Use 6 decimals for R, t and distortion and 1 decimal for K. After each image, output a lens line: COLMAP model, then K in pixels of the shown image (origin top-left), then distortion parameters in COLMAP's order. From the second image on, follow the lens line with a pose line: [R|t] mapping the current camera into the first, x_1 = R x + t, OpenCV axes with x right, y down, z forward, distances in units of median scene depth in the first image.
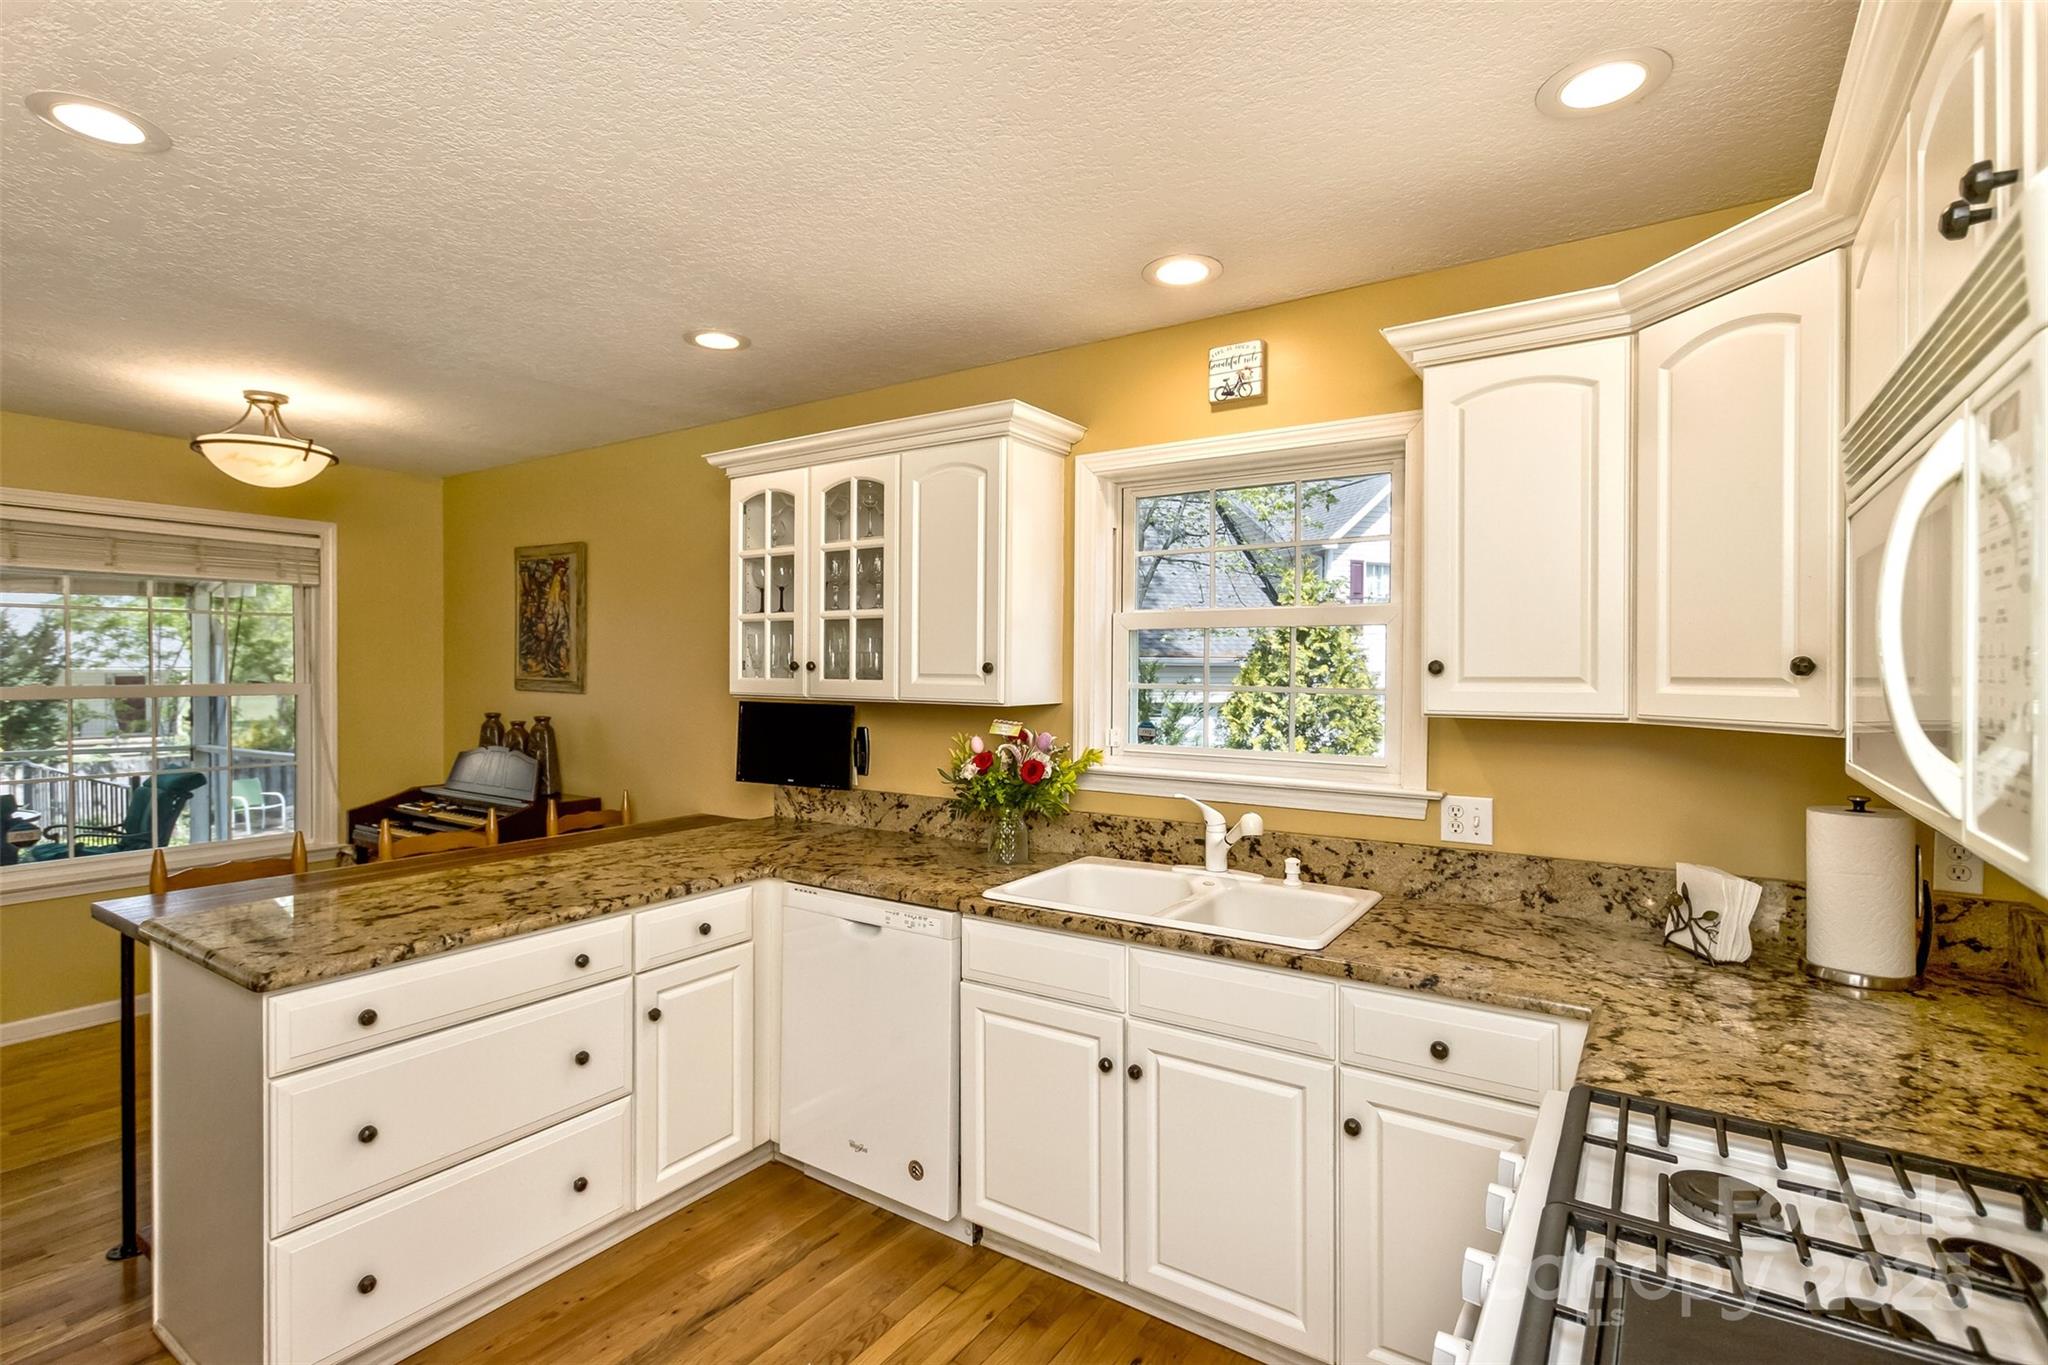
lens RADIAL K [[963.3, 0, 1024.0], [0, 963.3, 682.5], [0, 0, 1]] dist [-0.010687, 0.000049]
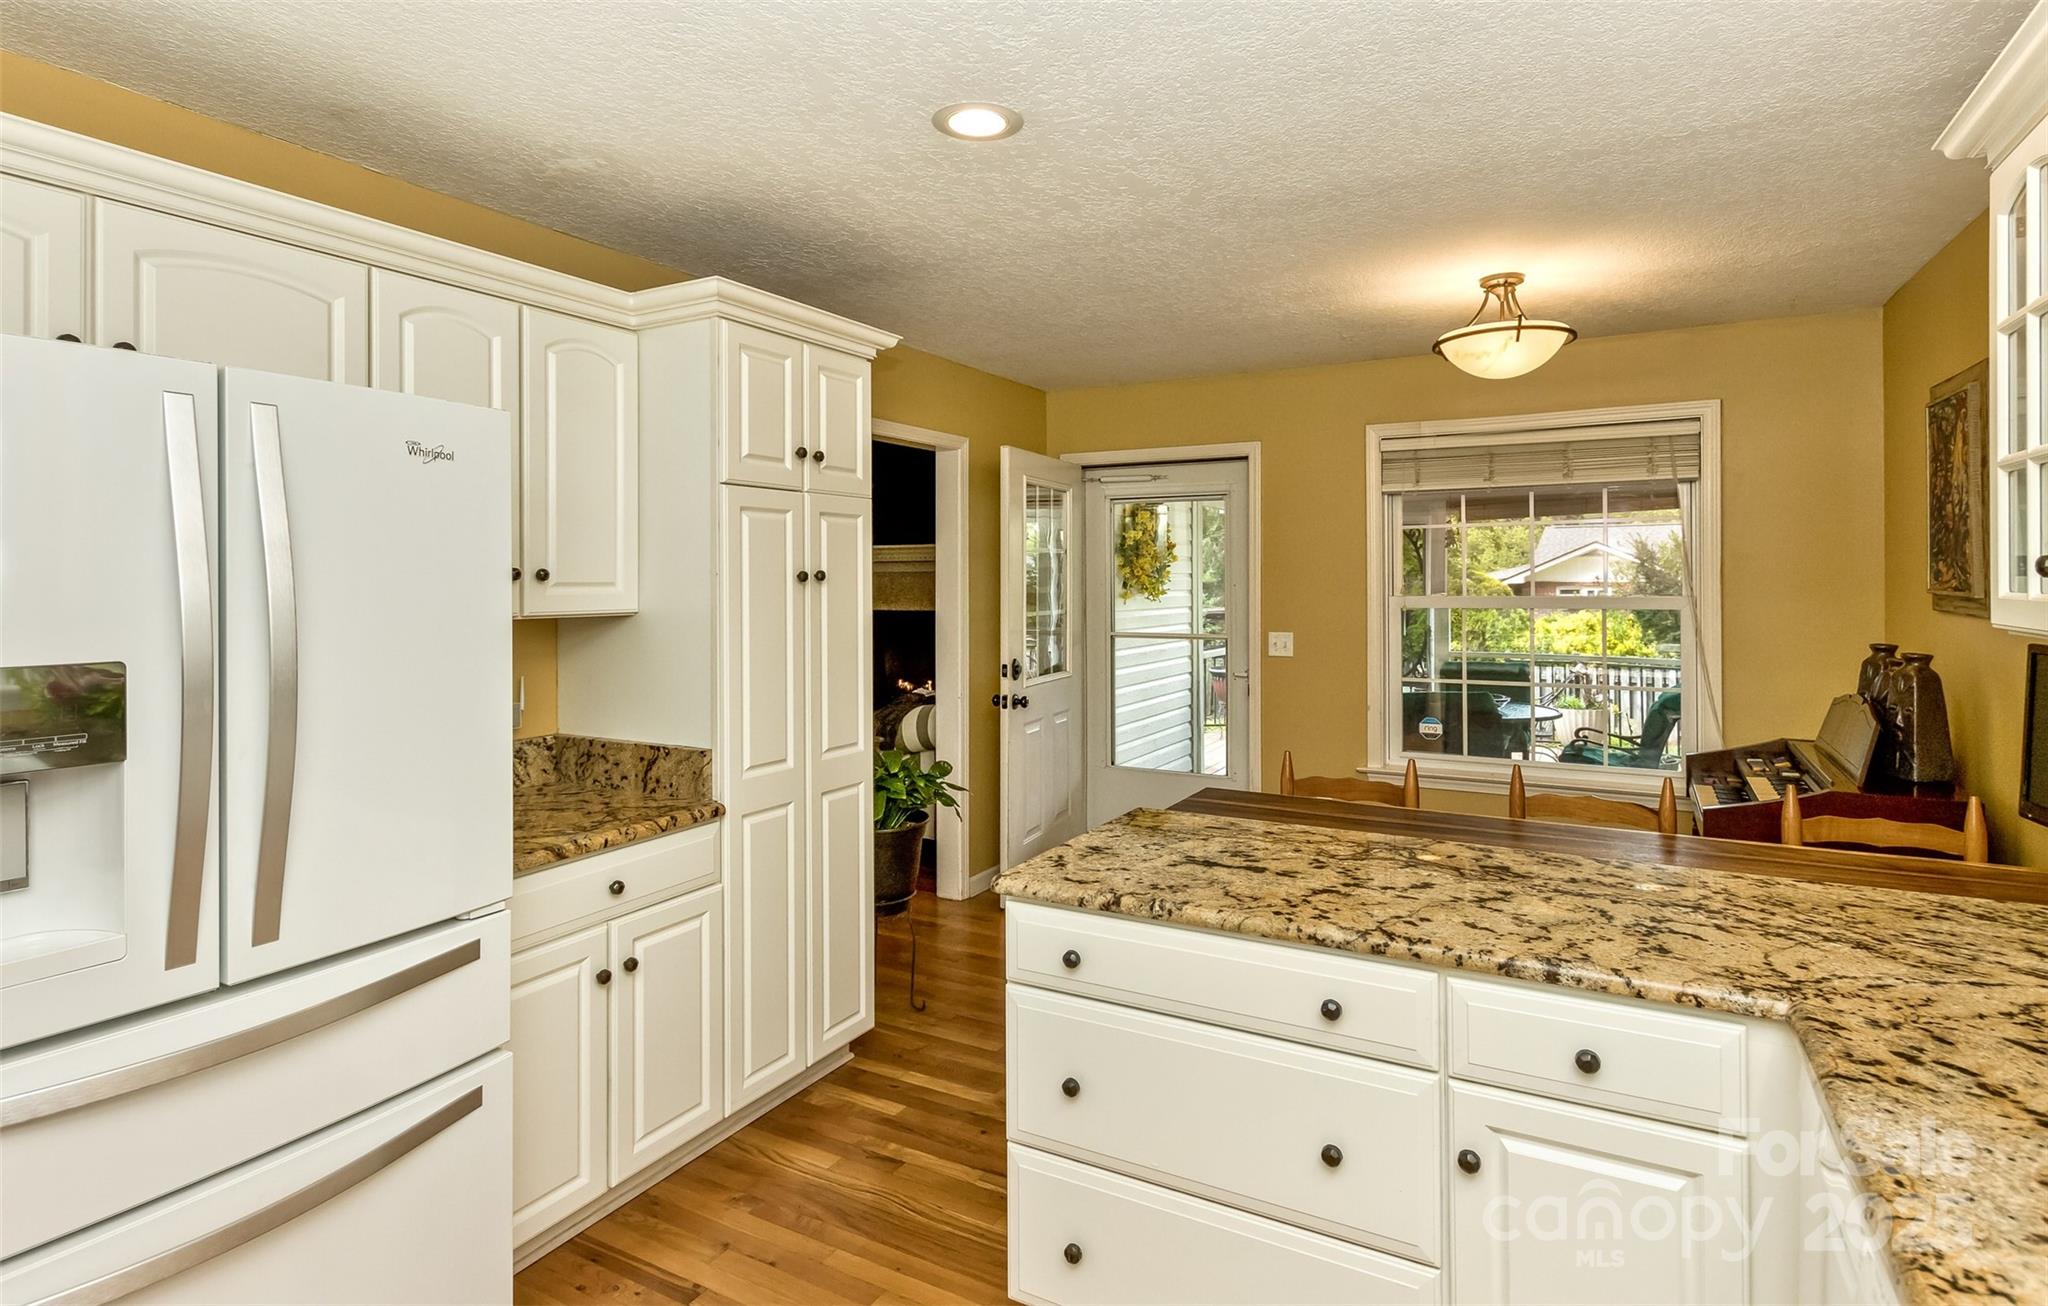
lens RADIAL K [[1041.2, 0, 1027.7], [0, 1041.2, 592.0], [0, 0, 1]] dist [0.013306, -0.000093]
pose [[0.081627, 0.007155, -0.996637, 0.165327], [-0.010534, 0.999925, 0.006316, -0.003648], [0.996607, 0.009983, 0.081696, 0.480454]]
